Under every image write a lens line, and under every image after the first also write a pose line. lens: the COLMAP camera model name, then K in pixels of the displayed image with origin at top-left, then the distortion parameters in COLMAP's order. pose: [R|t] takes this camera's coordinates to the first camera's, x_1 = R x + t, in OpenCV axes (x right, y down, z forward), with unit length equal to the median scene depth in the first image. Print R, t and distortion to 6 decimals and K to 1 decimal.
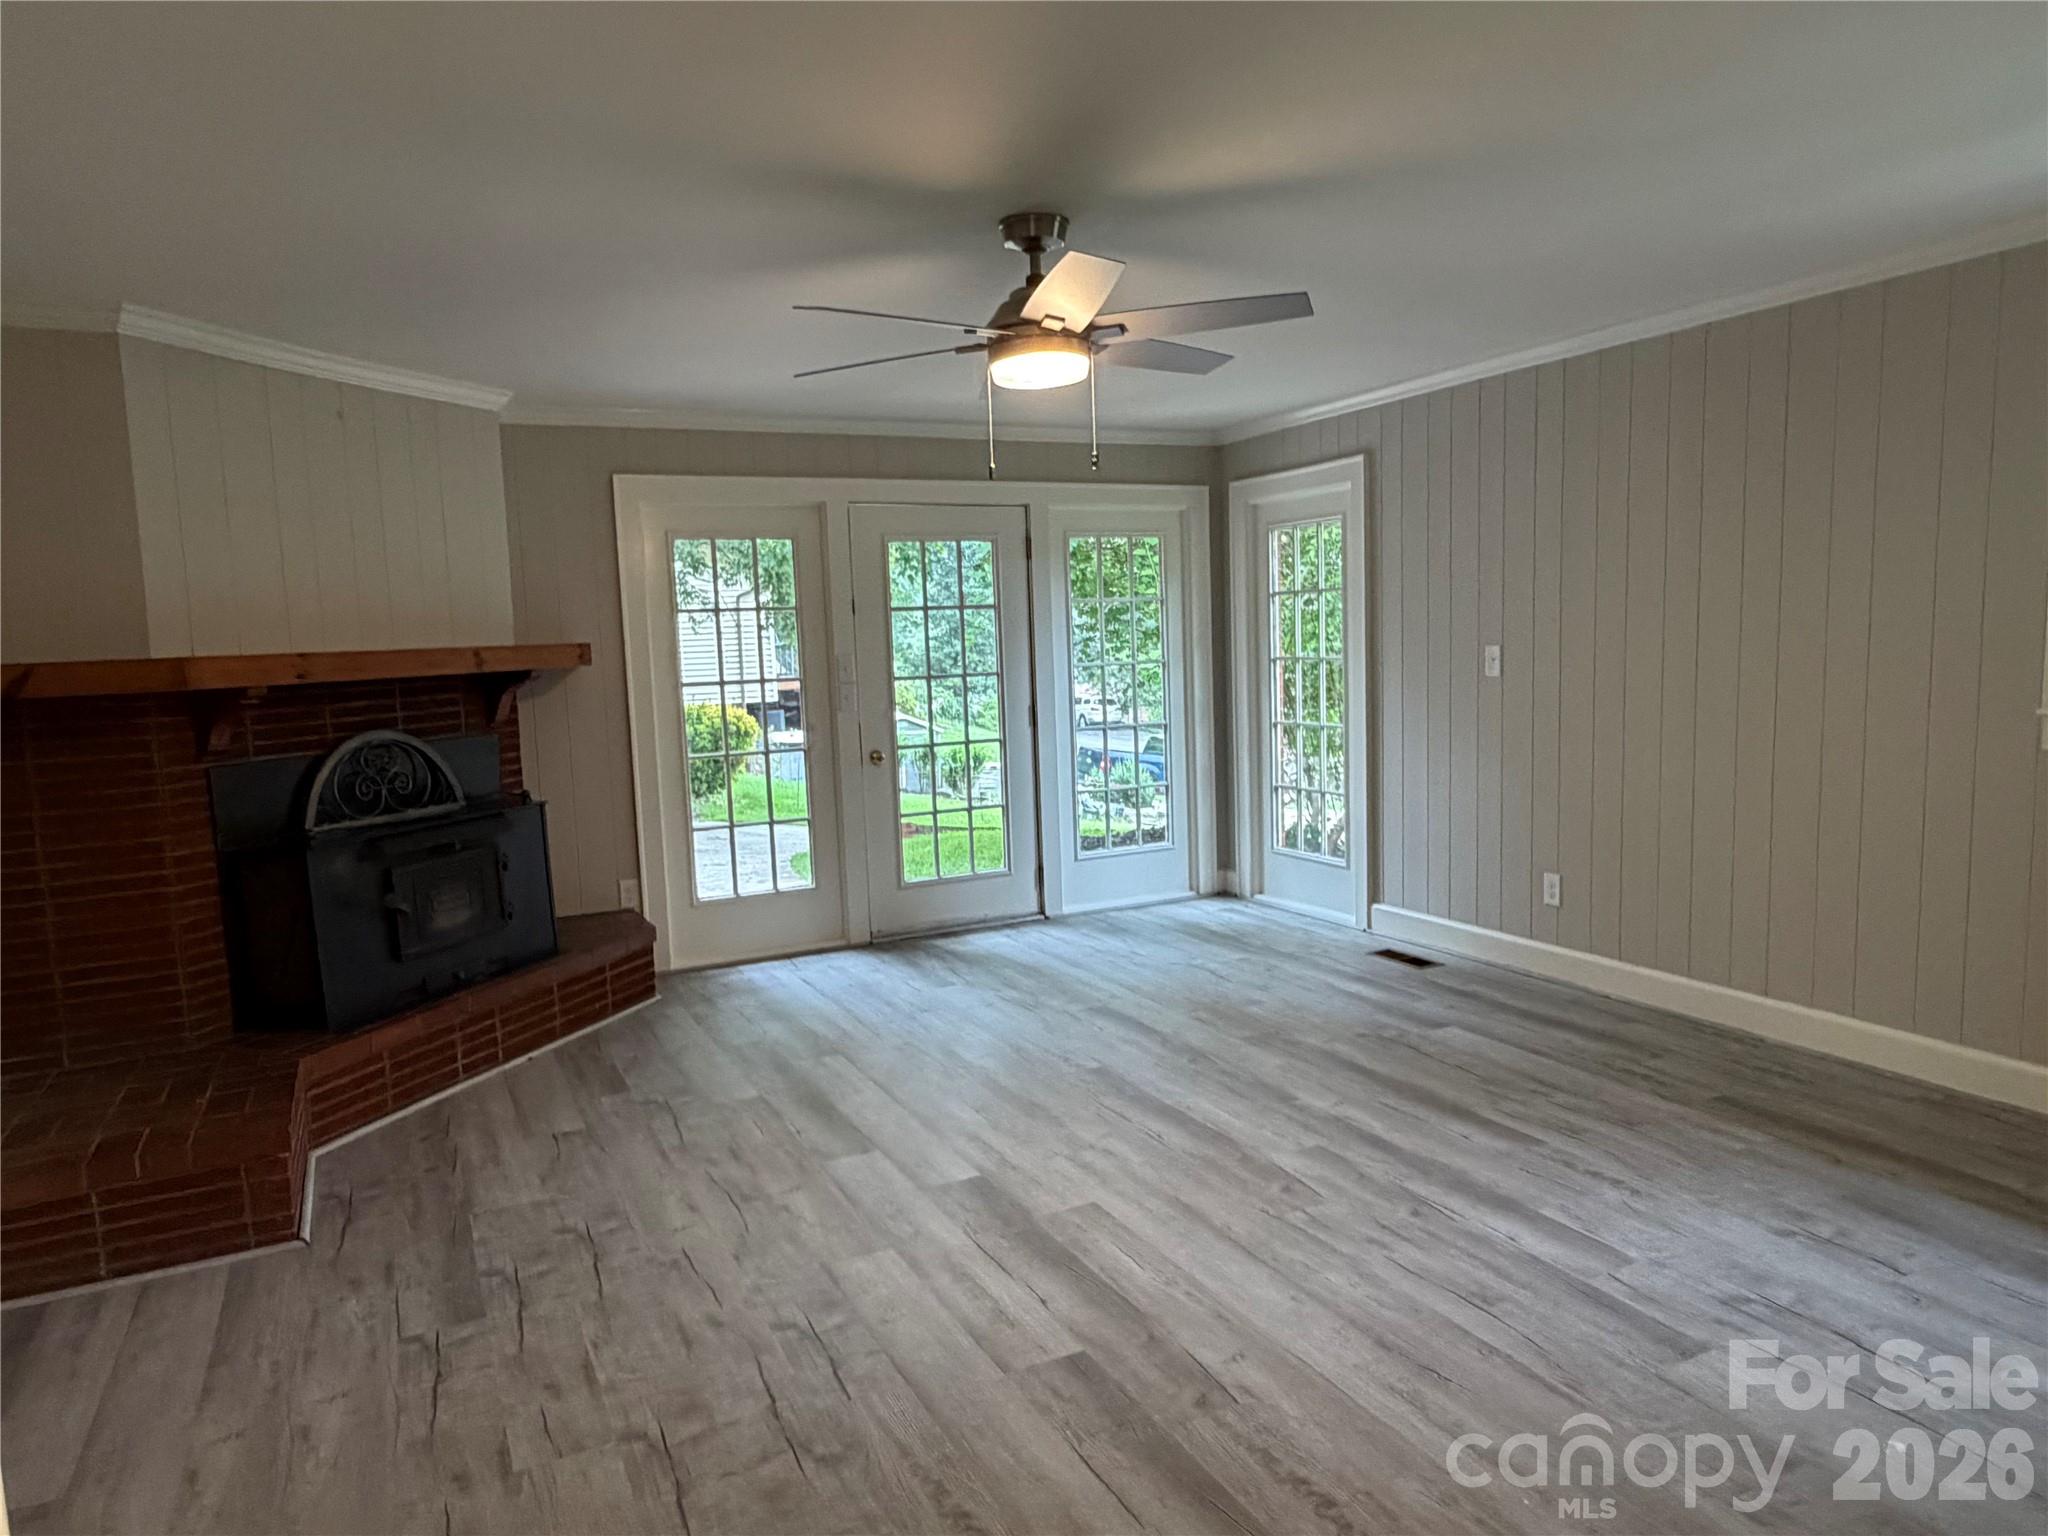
lens RADIAL K [[1319.6, 0, 1024.0], [0, 1319.6, 768.0], [0, 0, 1]] dist [-0.000804, -0.000550]
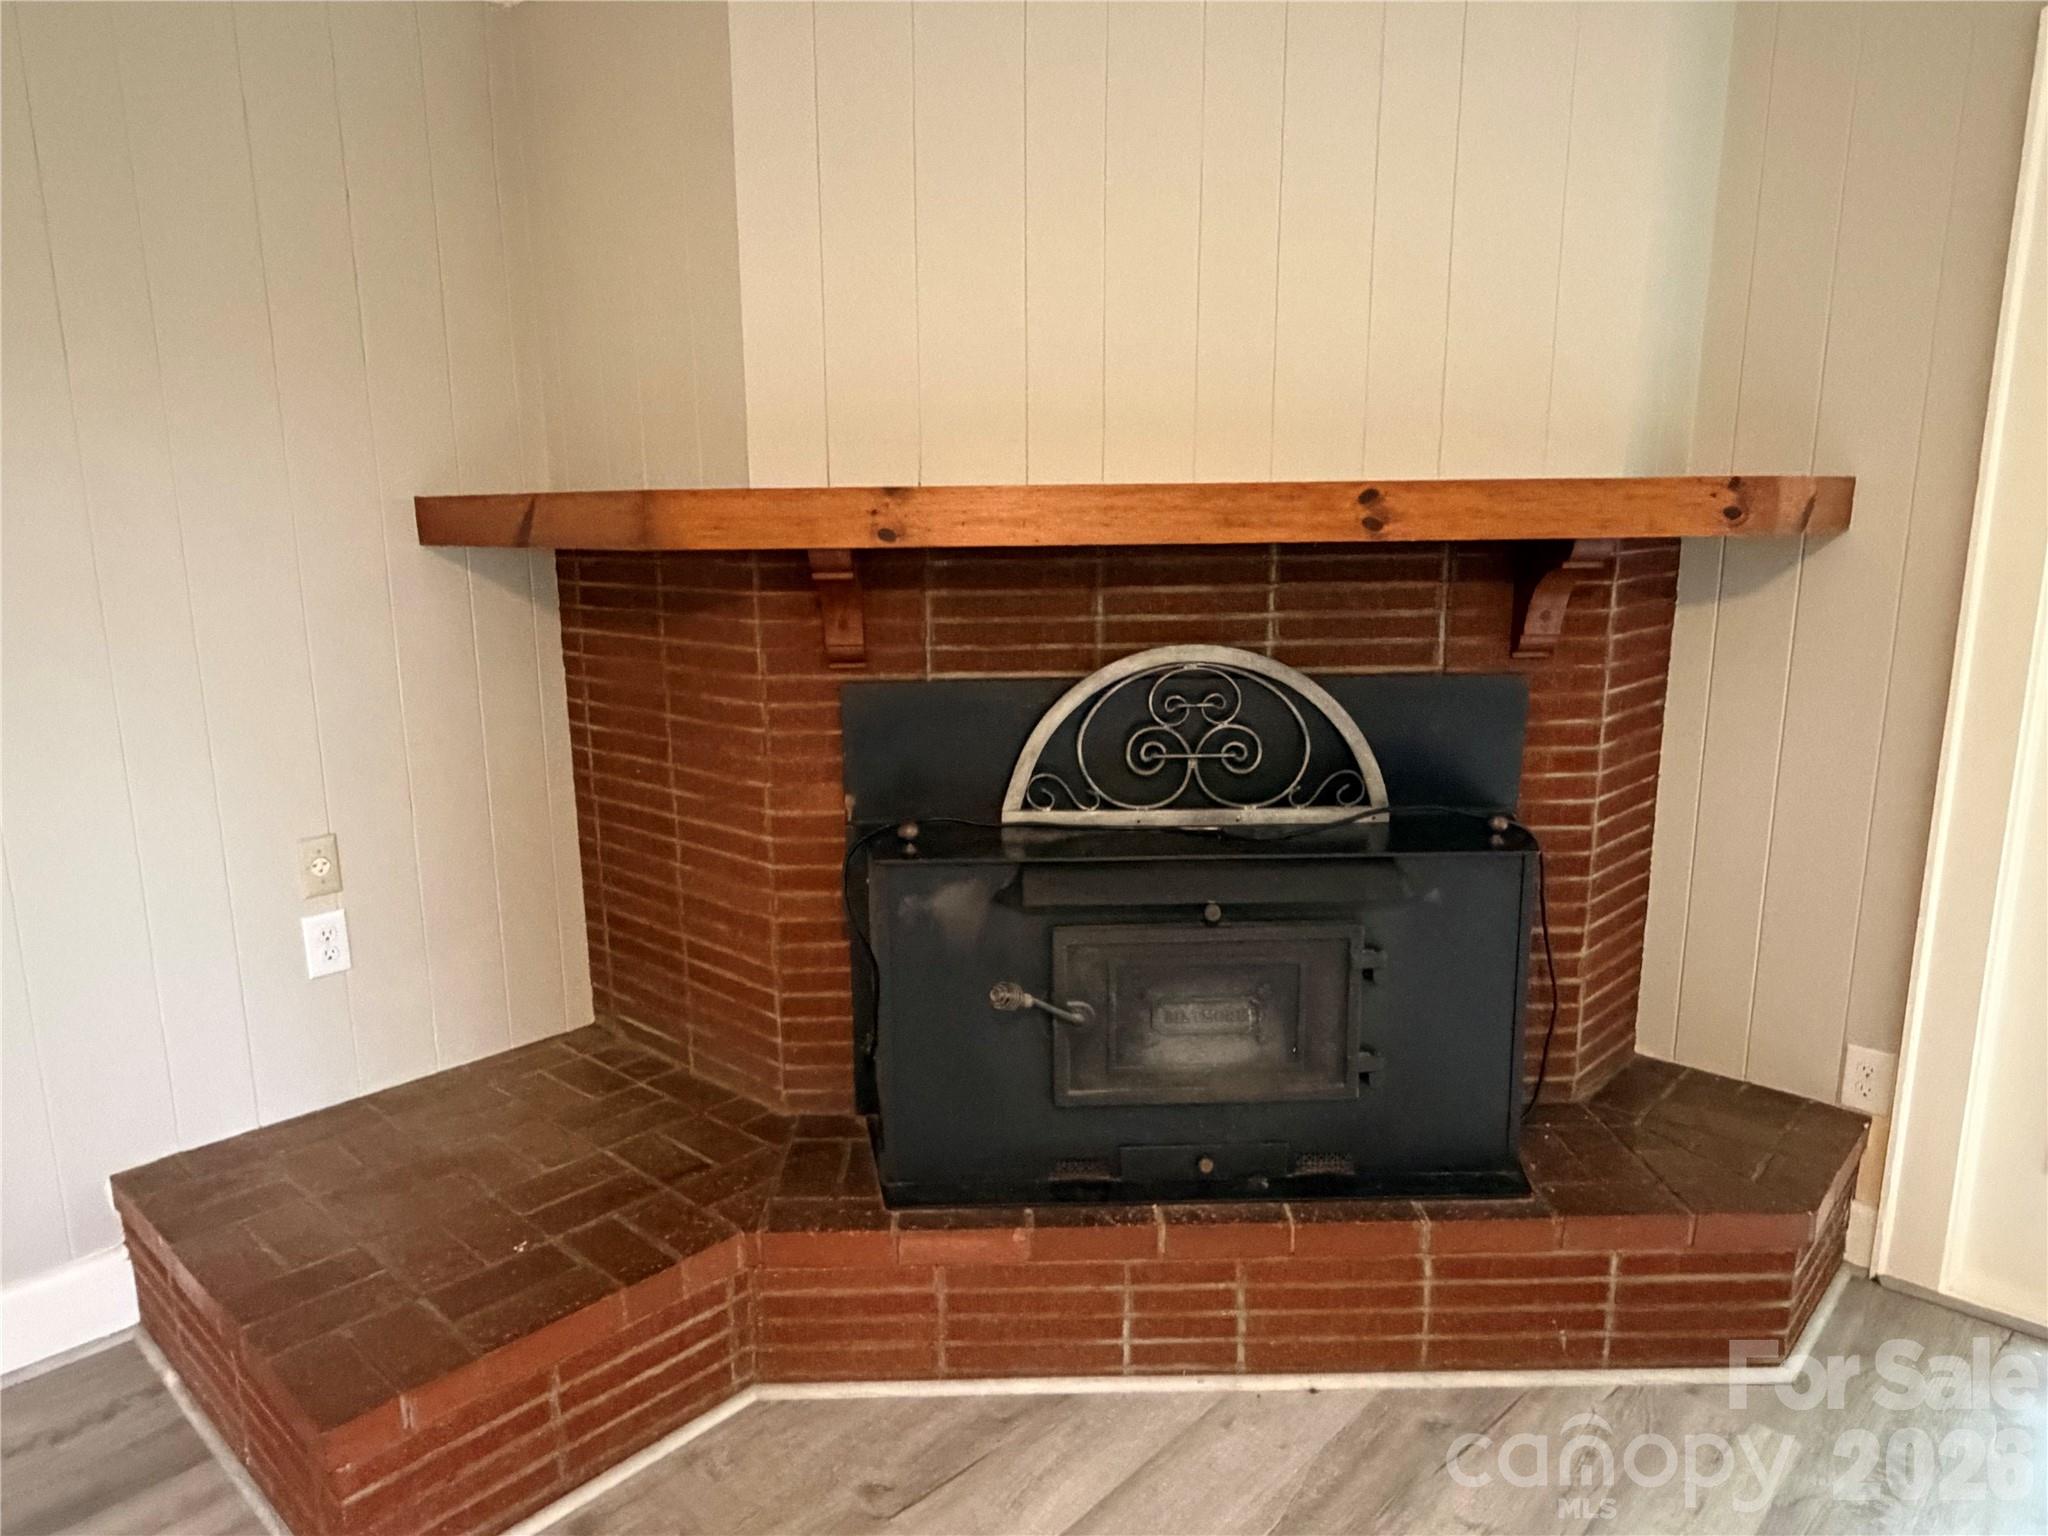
lens RADIAL K [[1319.6, 0, 1024.0], [0, 1319.6, 768.0], [0, 0, 1]] dist [-0.000804, -0.000550]
pose [[0.352673, 0.209744, -0.911937, -0.043024], [-0.100874, 0.977398, 0.185789, -0.084711], [0.930294, 0.026468, 0.365860, 0.905830]]
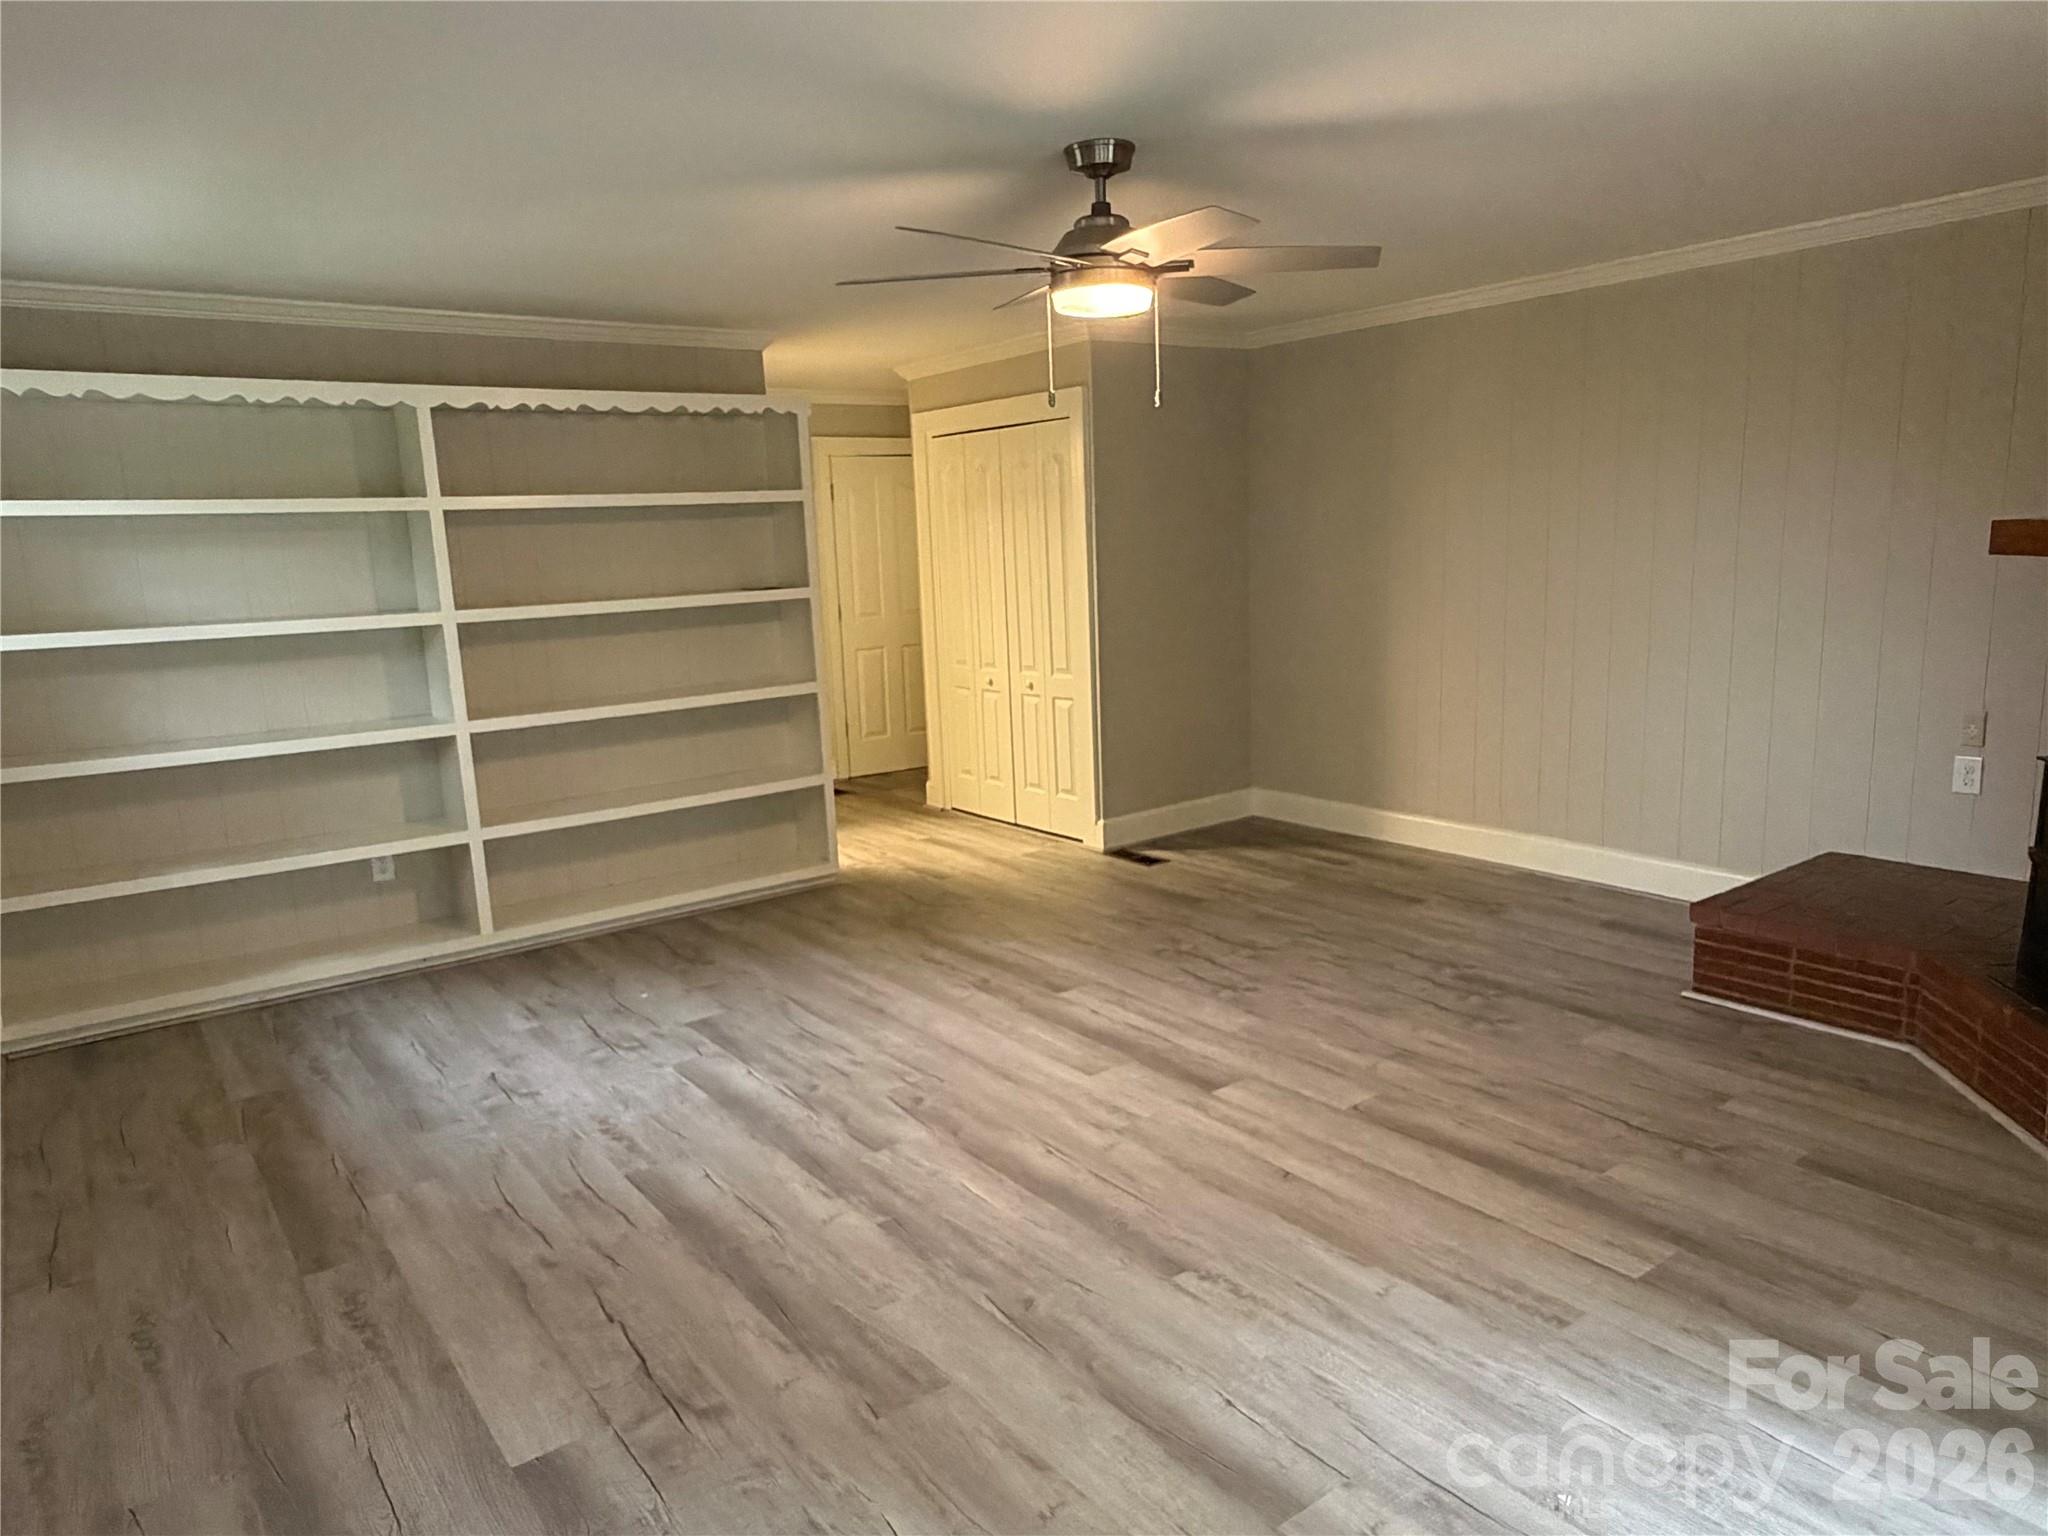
lens RADIAL K [[1319.6, 0, 1024.0], [0, 1319.6, 768.0], [0, 0, 1]] dist [-0.000804, -0.000550]
pose [[-0.979053, 0.108733, -0.172141, 0.241994], [0.056810, 0.957771, 0.281864, -0.214355], [0.195520, 0.266180, -0.943886, 1.754782]]
